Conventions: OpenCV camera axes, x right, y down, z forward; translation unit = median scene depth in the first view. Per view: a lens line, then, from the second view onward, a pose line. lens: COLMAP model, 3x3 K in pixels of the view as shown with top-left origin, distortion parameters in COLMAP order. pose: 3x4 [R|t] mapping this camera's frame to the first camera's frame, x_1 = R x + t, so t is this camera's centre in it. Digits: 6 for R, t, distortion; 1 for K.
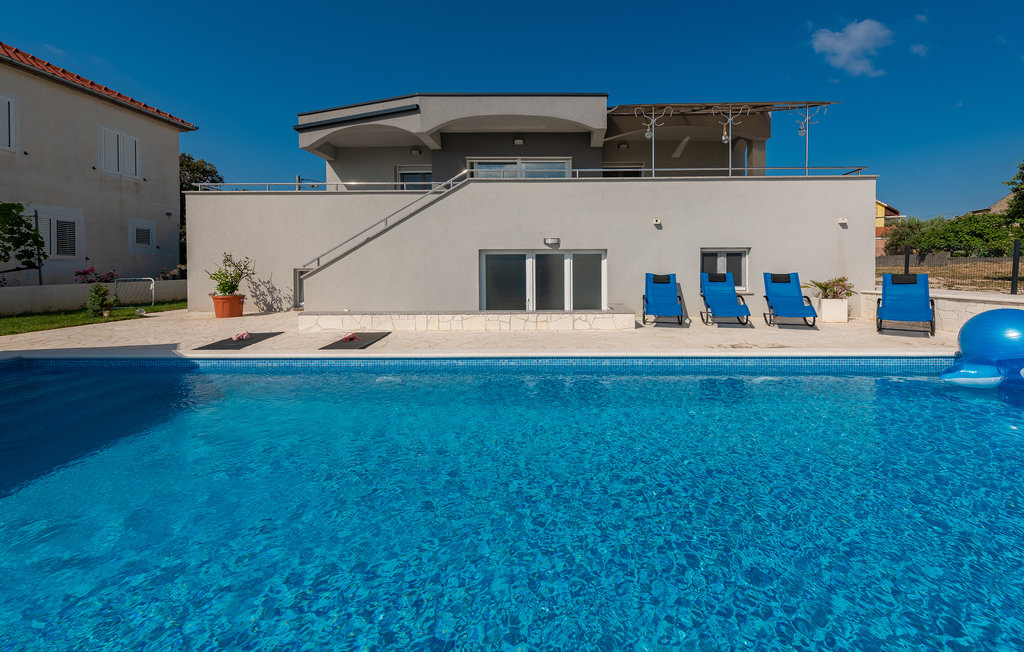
lens RADIAL K [[406.1, 0, 514.5], [0, 406.1, 297.4], [0, 0, 1]] dist [0.000538, -0.000008]
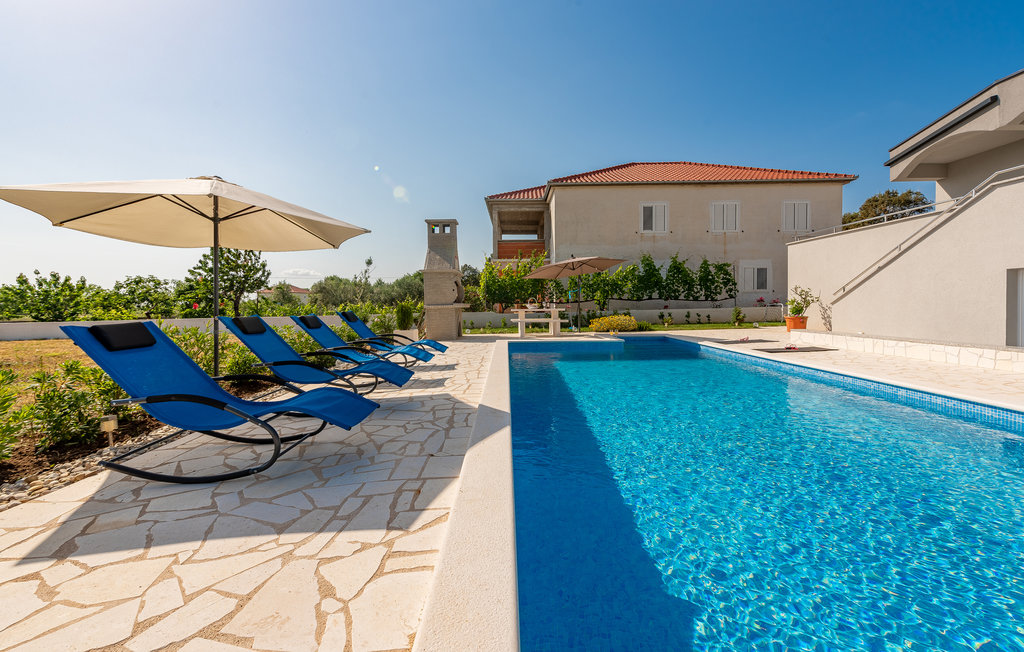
lens RADIAL K [[406.1, 0, 514.5], [0, 406.1, 297.4], [0, 0, 1]] dist [0.000538, -0.000008]
pose [[0.012880, -0.013315, -0.999828, 0.633060], [-0.046343, 0.998829, -0.013899, -0.005777], [0.998843, 0.046514, 0.012248, 0.024207]]
